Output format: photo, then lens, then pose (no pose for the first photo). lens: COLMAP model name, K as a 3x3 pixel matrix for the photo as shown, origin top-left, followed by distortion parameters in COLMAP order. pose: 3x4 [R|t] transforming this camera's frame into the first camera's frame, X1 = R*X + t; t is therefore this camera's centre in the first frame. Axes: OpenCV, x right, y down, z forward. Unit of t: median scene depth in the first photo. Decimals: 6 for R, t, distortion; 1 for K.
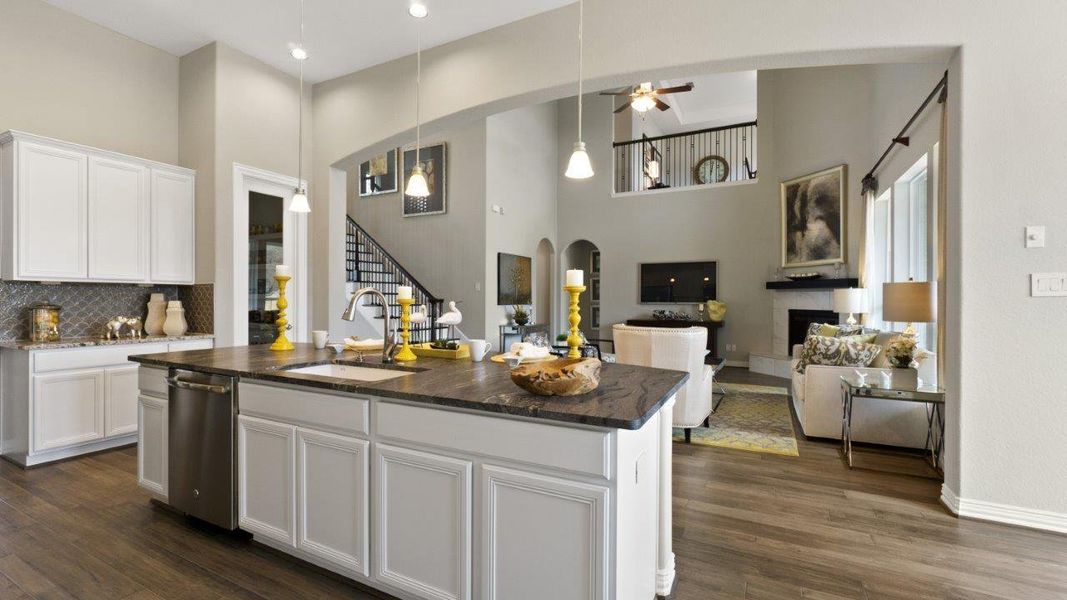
lens RADIAL K [[453.9, 0, 508.3], [0, 453.9, 302.0], [0, 0, 1]] dist [-0.003839, -0.000888]
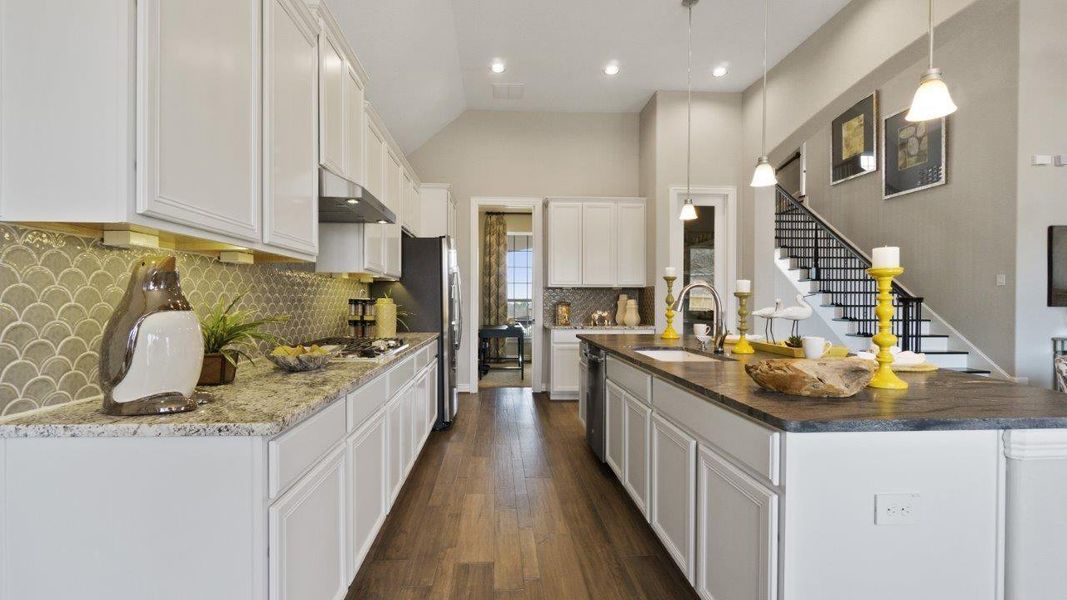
lens RADIAL K [[453.9, 0, 533.0], [0, 453.9, 304.8], [0, 0, 1]] dist [-0.003839, -0.000888]
pose [[0.539597, 0.002368, -0.841920, 0.194479], [-0.004730, 0.999989, -0.000218, 0.012271], [0.841910, 0.004100, 0.539602, 0.035737]]
